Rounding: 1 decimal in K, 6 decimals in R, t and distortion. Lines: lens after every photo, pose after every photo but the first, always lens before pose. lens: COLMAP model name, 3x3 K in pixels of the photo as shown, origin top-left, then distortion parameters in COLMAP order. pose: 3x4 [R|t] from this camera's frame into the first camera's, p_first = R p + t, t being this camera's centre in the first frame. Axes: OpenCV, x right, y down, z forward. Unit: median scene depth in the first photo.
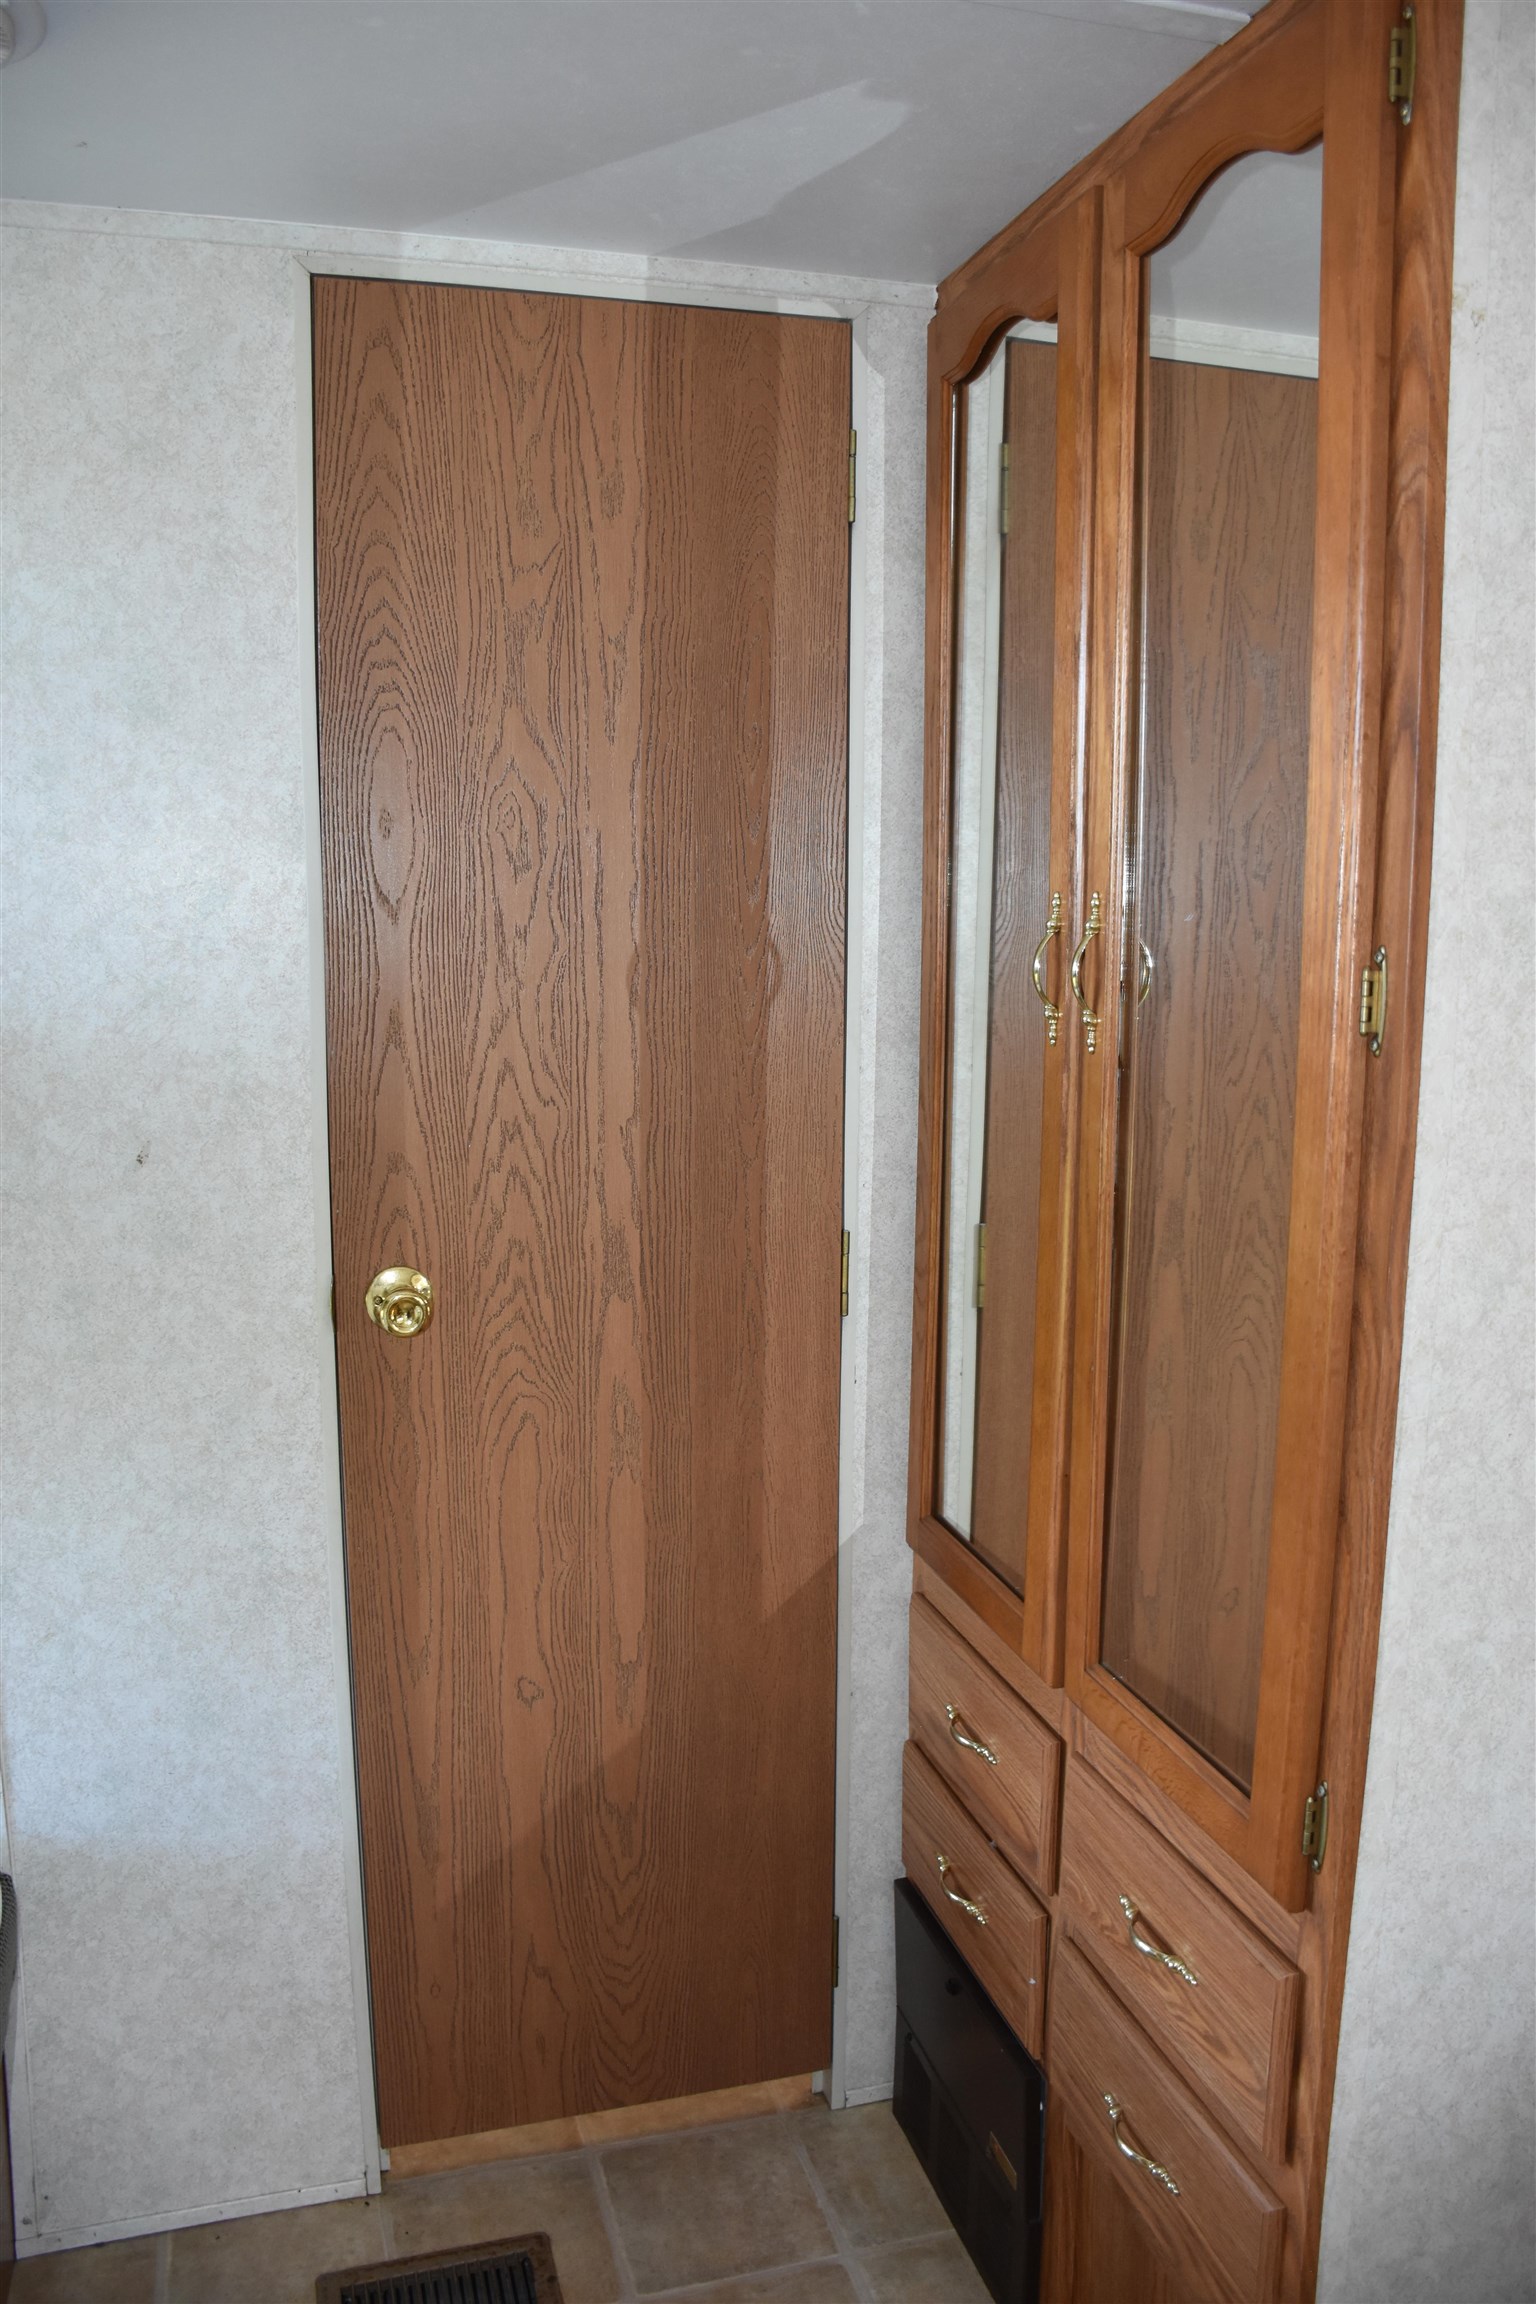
lens RADIAL K [[1782.7, 0, 768.0], [0, 1782.7, 1152.0], [0, 0, 1]] dist [-0.154060, 0.105914]
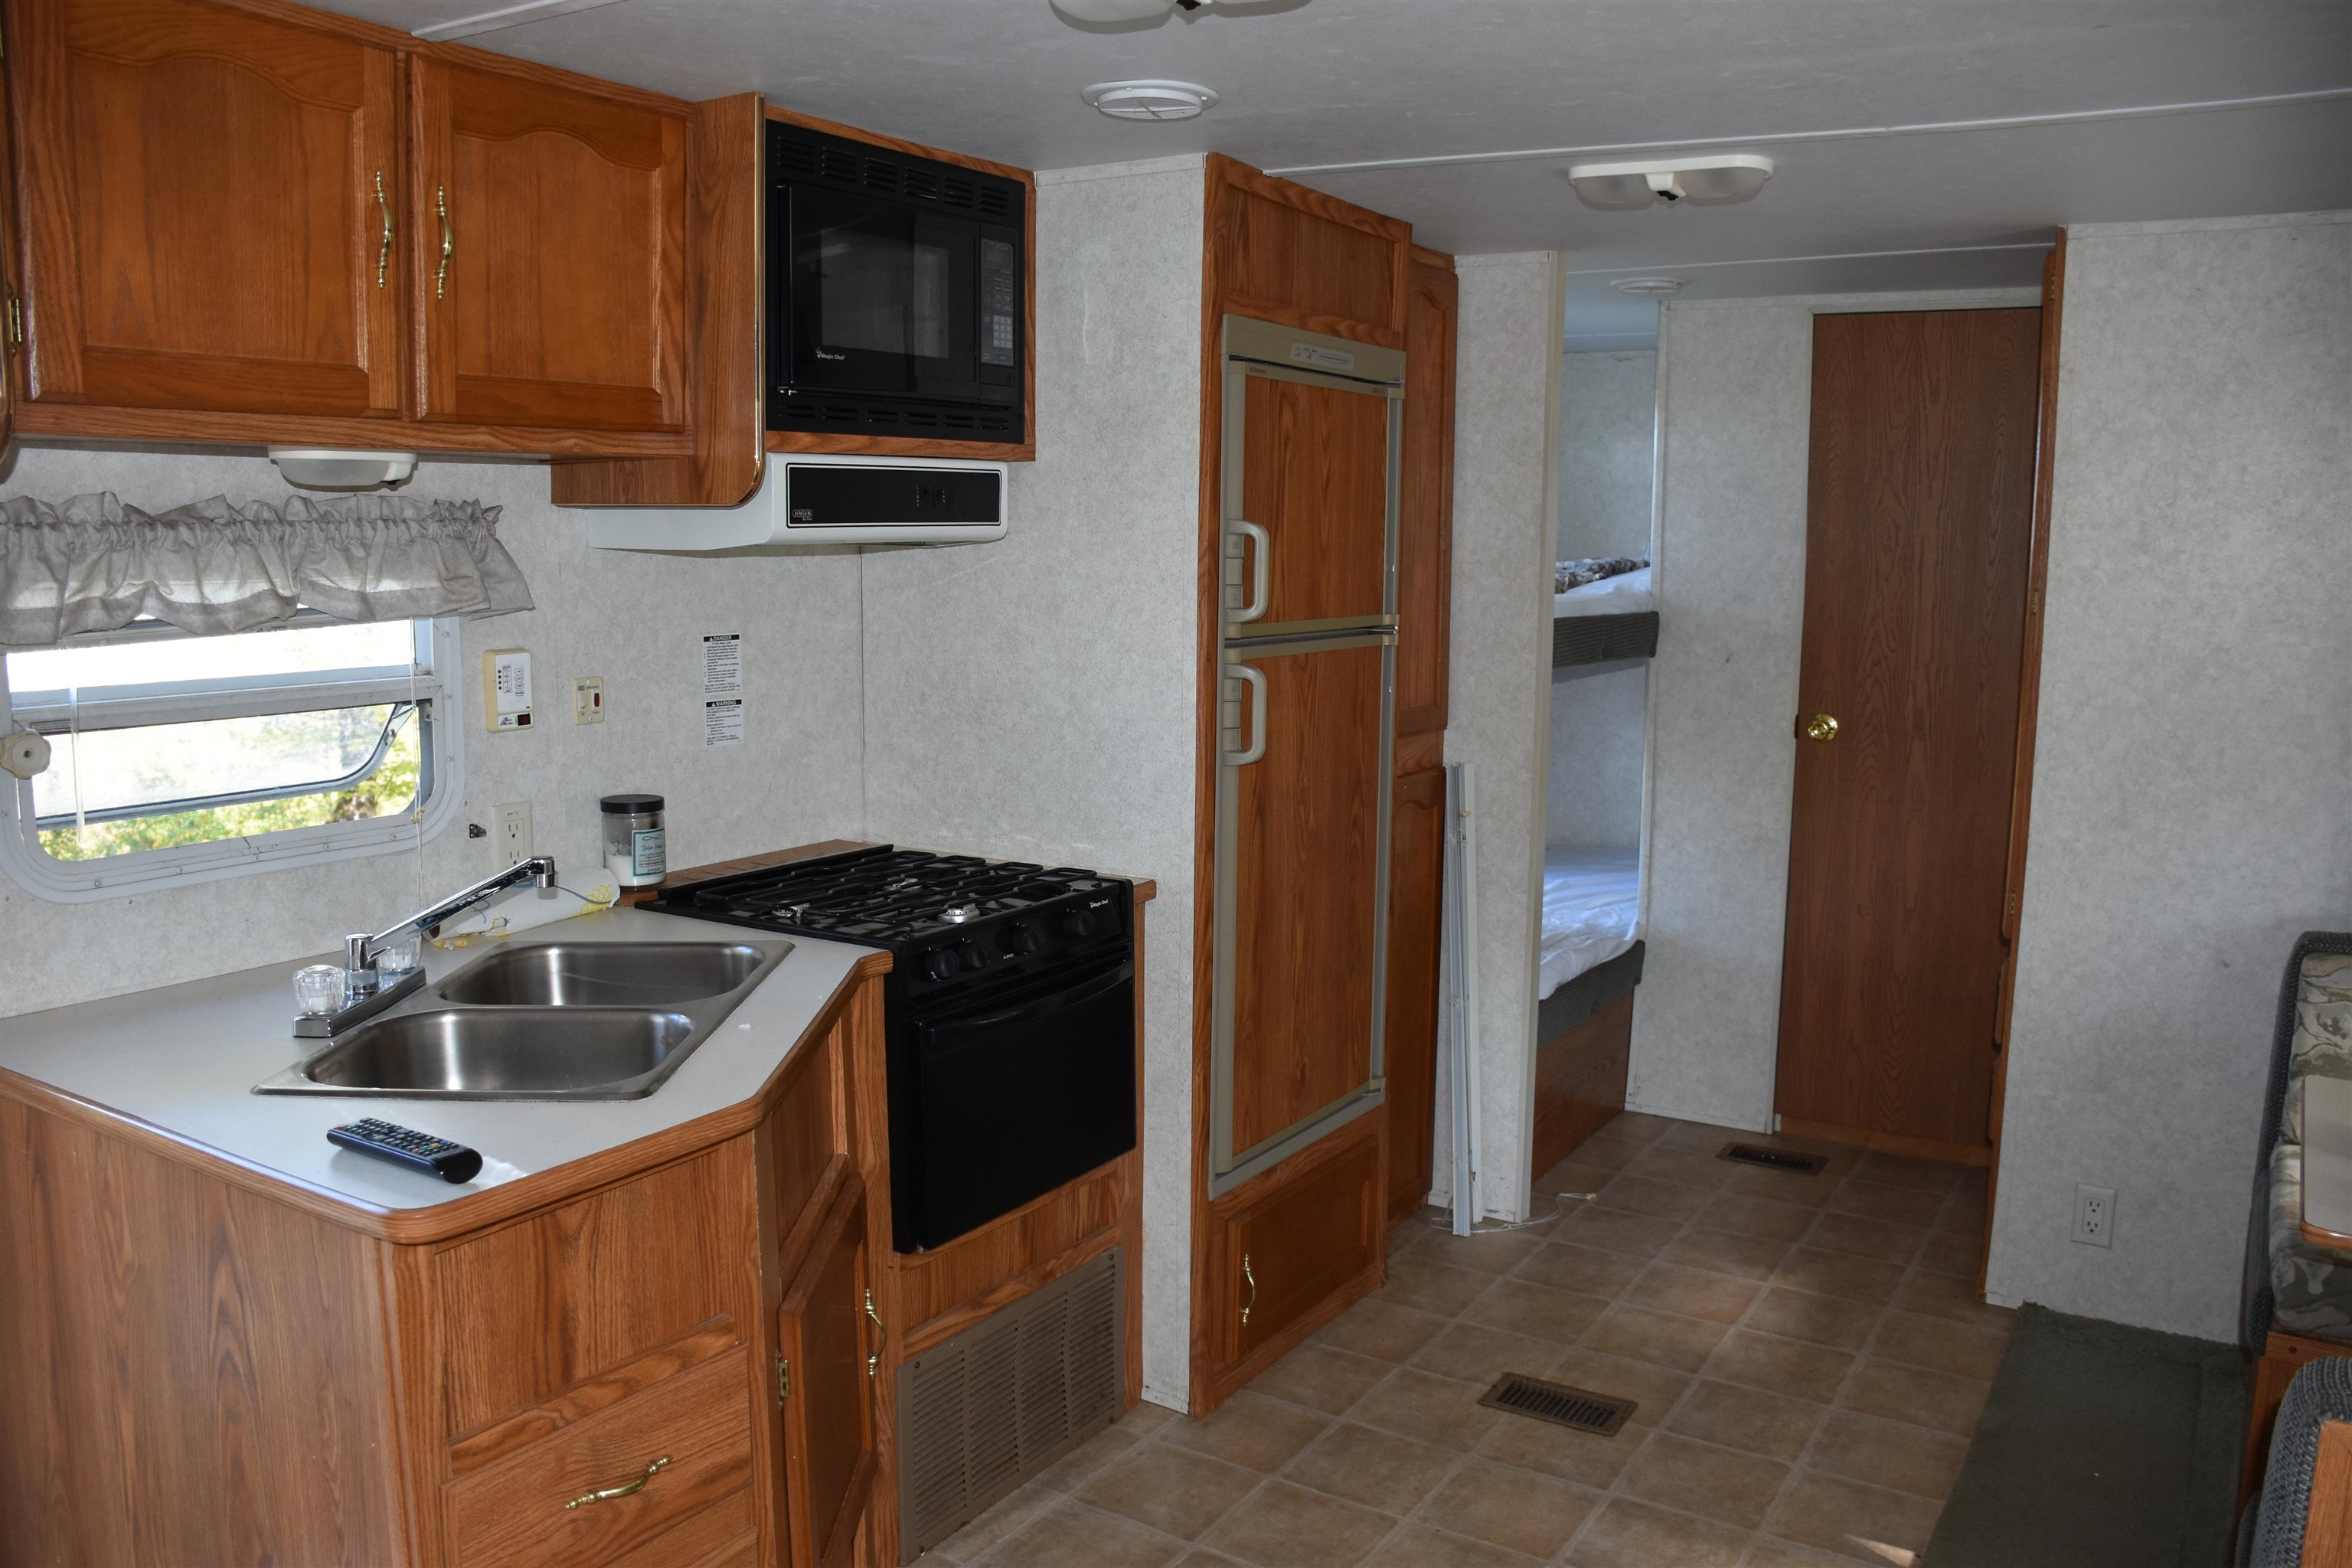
lens RADIAL K [[1819.8, 0, 1176.2], [0, 1819.8, 792.8], [0, 0, 1]] dist [-0.154060, 0.105914]
pose [[0.662782, 0.108317, -0.740937, 1.049919], [-0.119626, 0.992091, 0.038025, 0.189530], [0.739195, 0.063434, 0.670497, -1.315453]]
